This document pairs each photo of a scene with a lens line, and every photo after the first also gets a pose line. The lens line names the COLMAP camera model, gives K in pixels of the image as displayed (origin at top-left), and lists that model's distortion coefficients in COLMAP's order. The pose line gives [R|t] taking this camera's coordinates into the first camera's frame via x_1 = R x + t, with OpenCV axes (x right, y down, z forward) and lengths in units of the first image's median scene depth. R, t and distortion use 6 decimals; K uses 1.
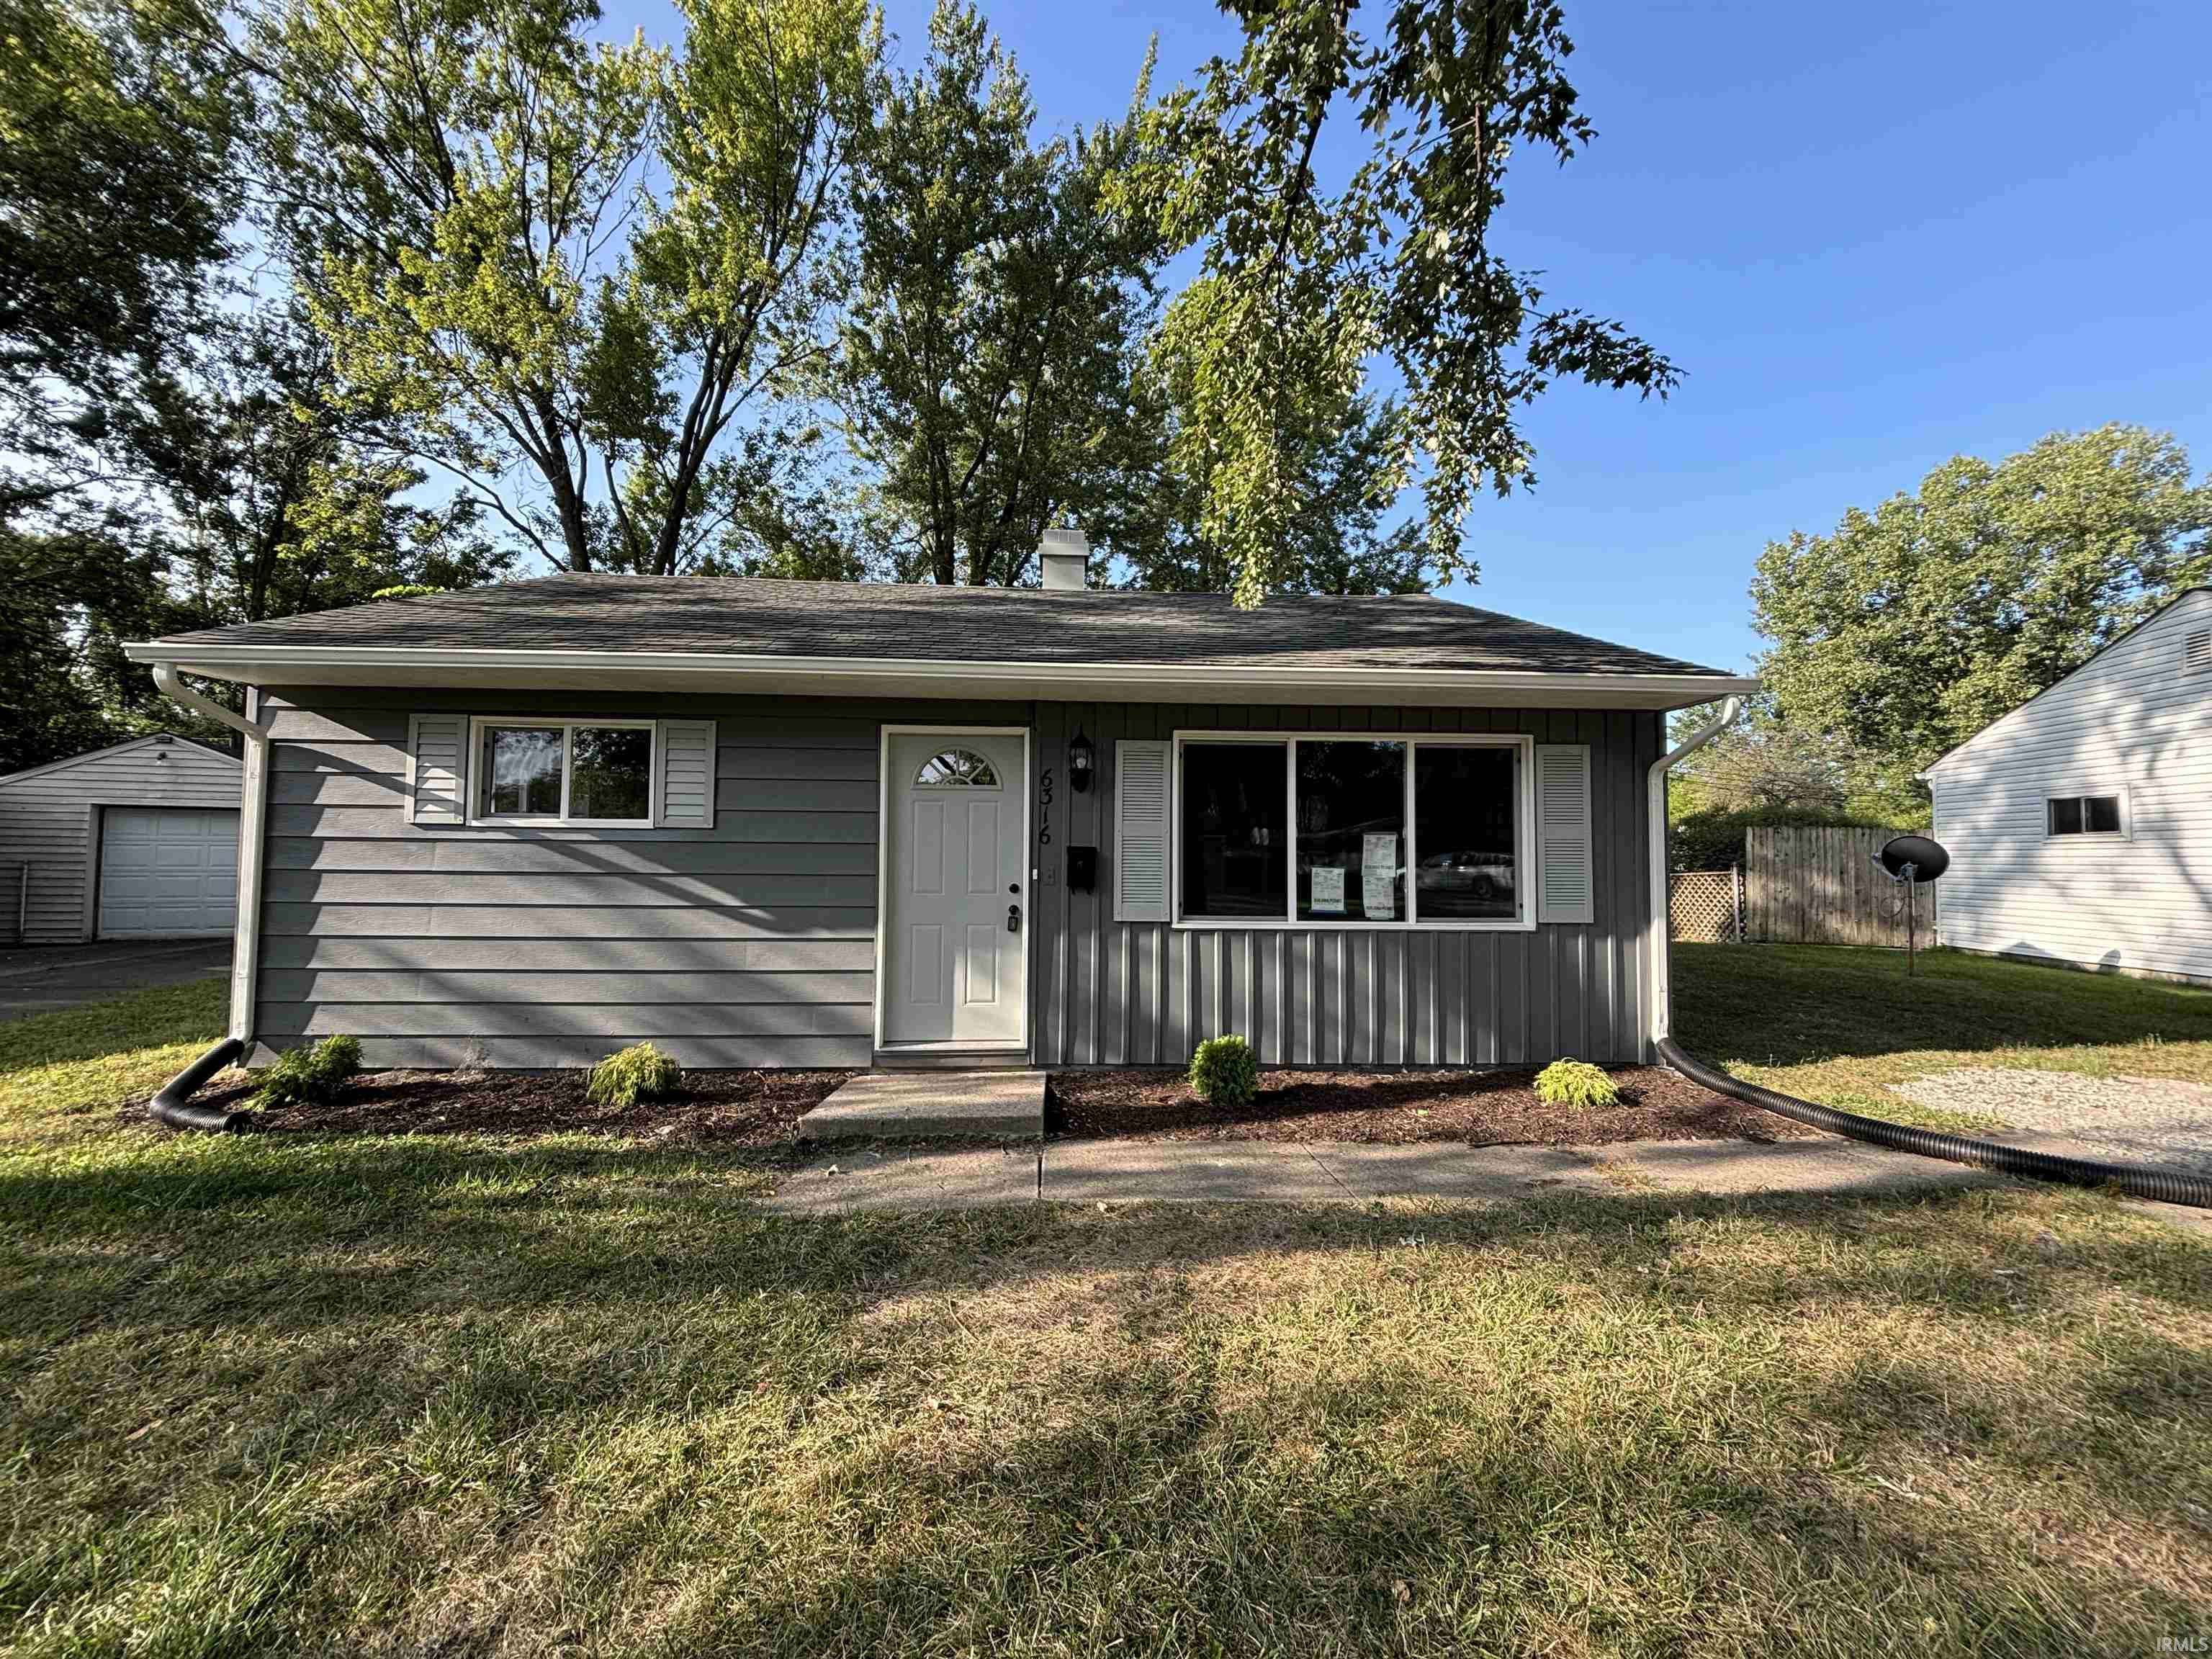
lens RADIAL K [[894.6, 0, 1108.0], [0, 894.6, 821.5], [0, 0, 1]] dist [0.005196, -0.000037]
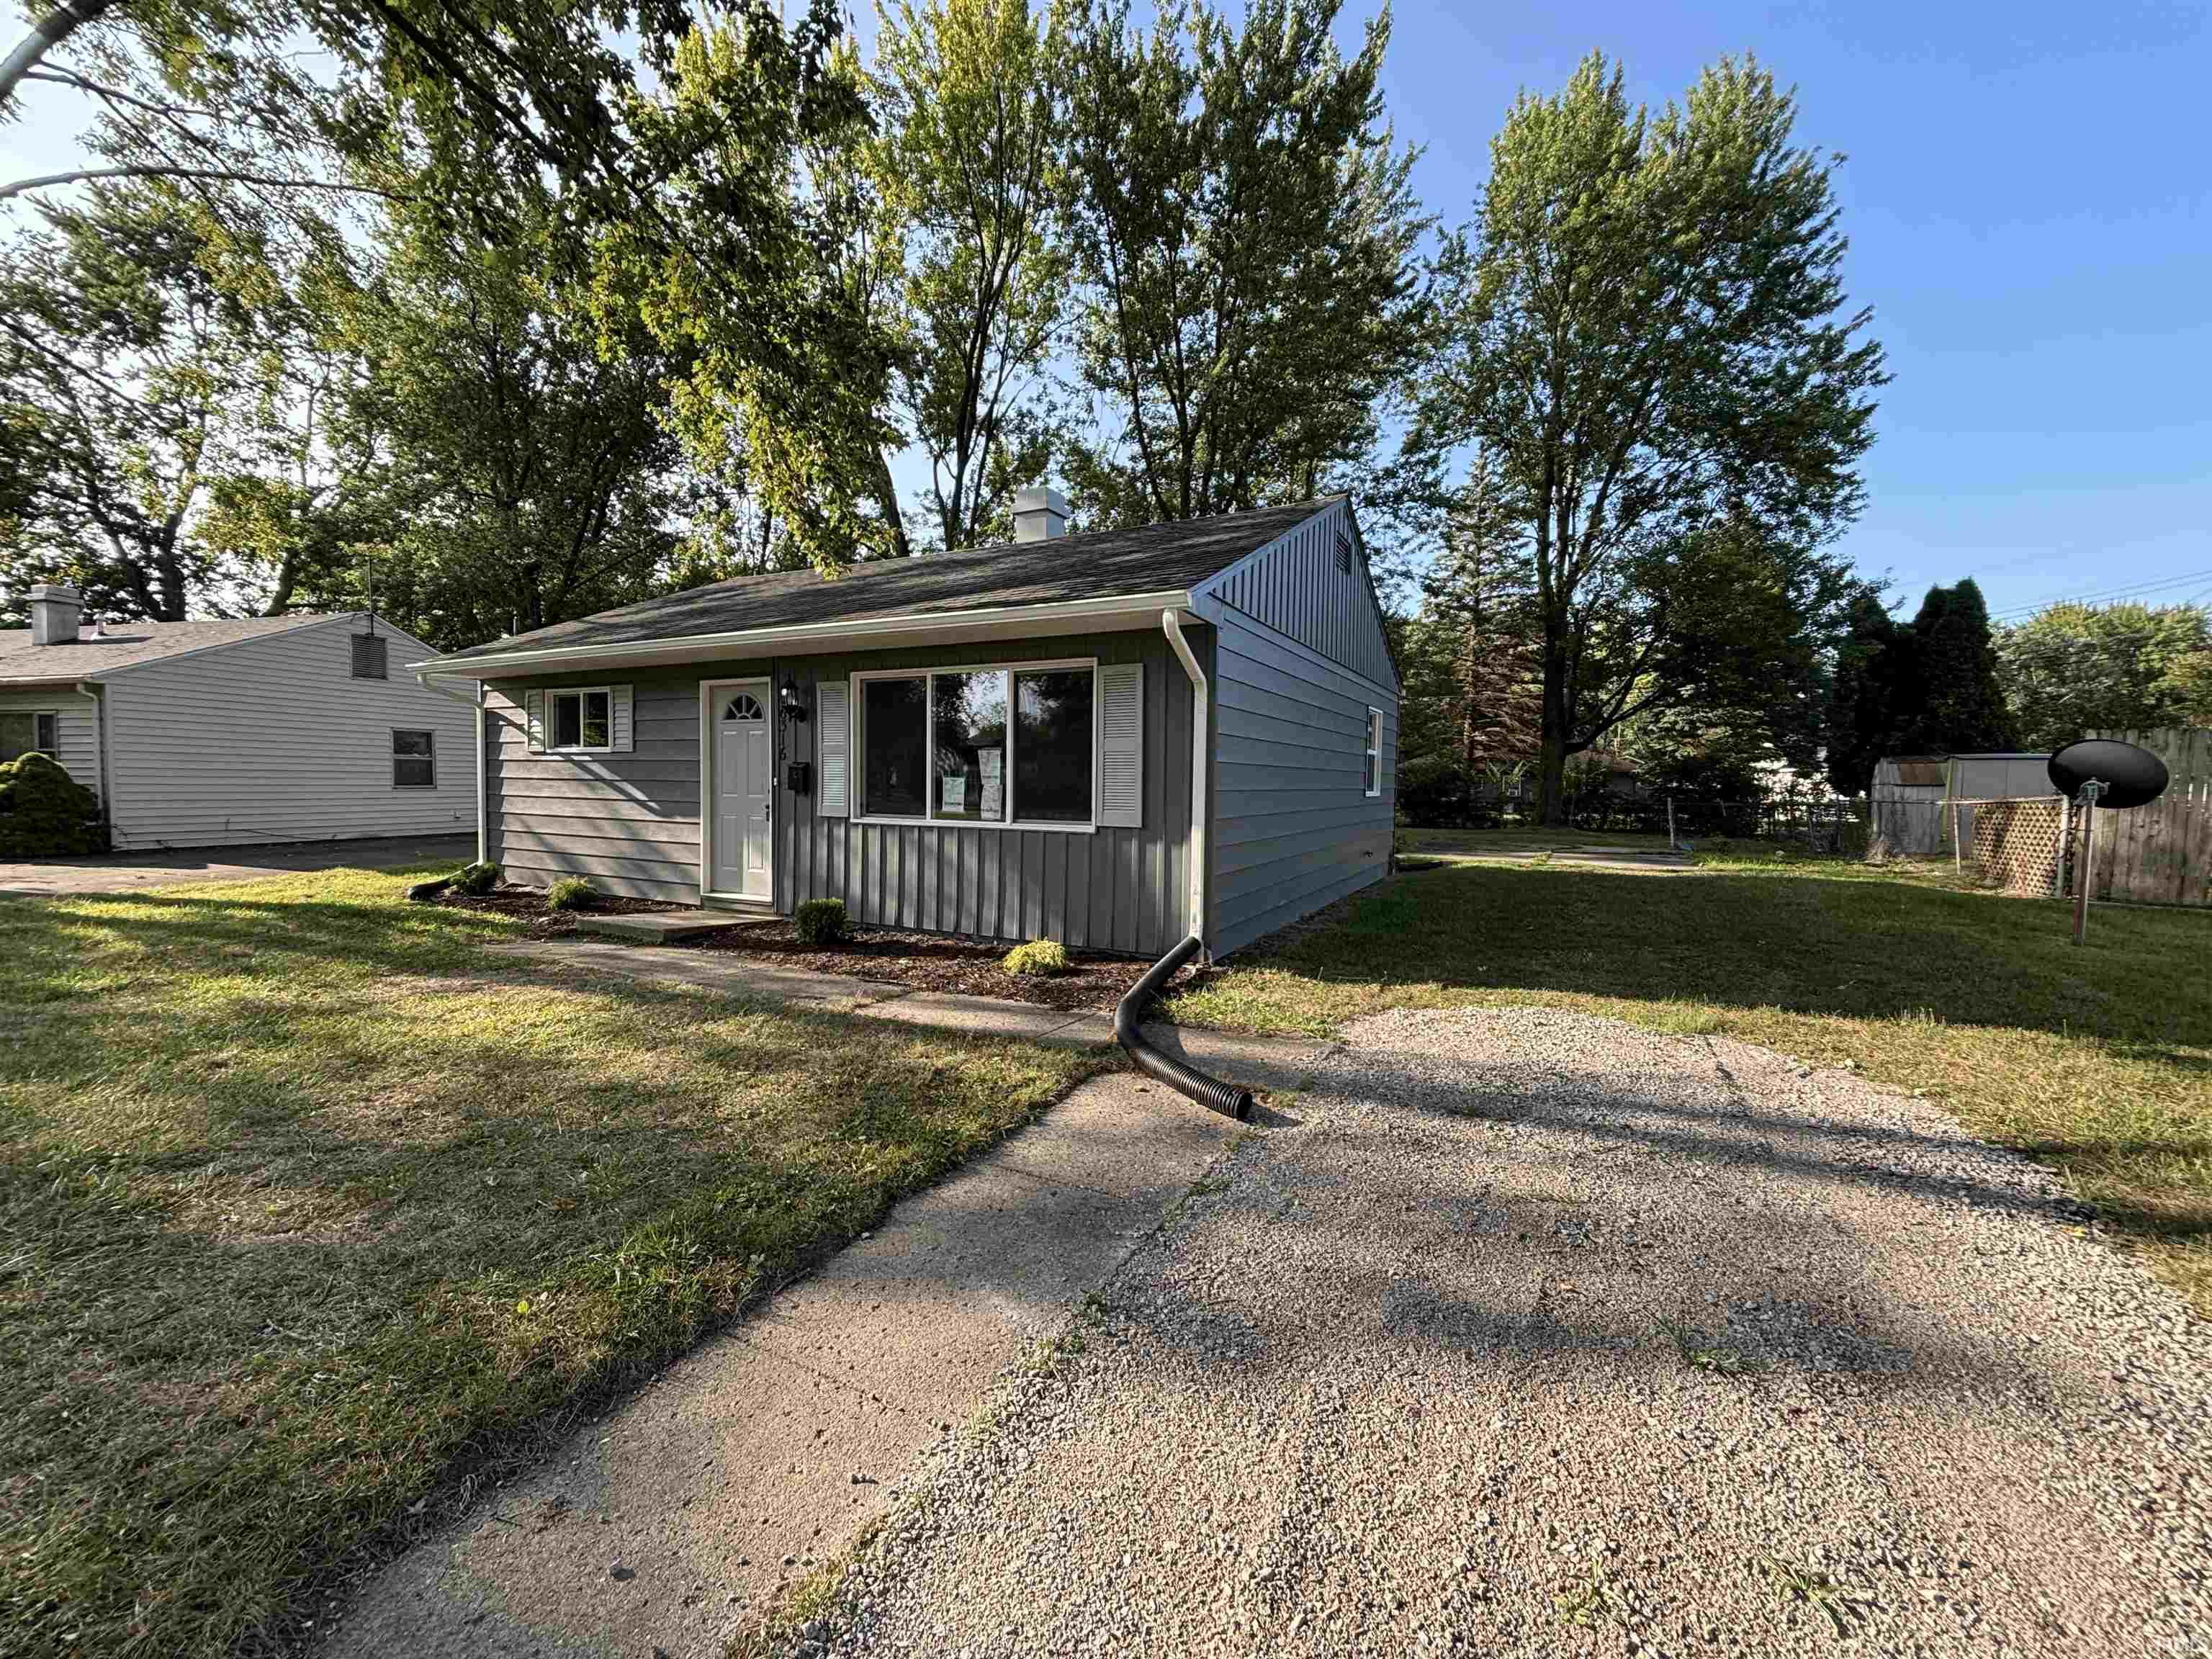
lens RADIAL K [[894.6, 0, 1094.4], [0, 894.6, 837.5], [0, 0, 1]] dist [0.005196, -0.000037]
pose [[0.855865, 0.035450, -0.515982, 1.081395], [0.018874, 0.994843, 0.099656, 0.014950], [0.516854, -0.095031, 0.850783, 0.044260]]
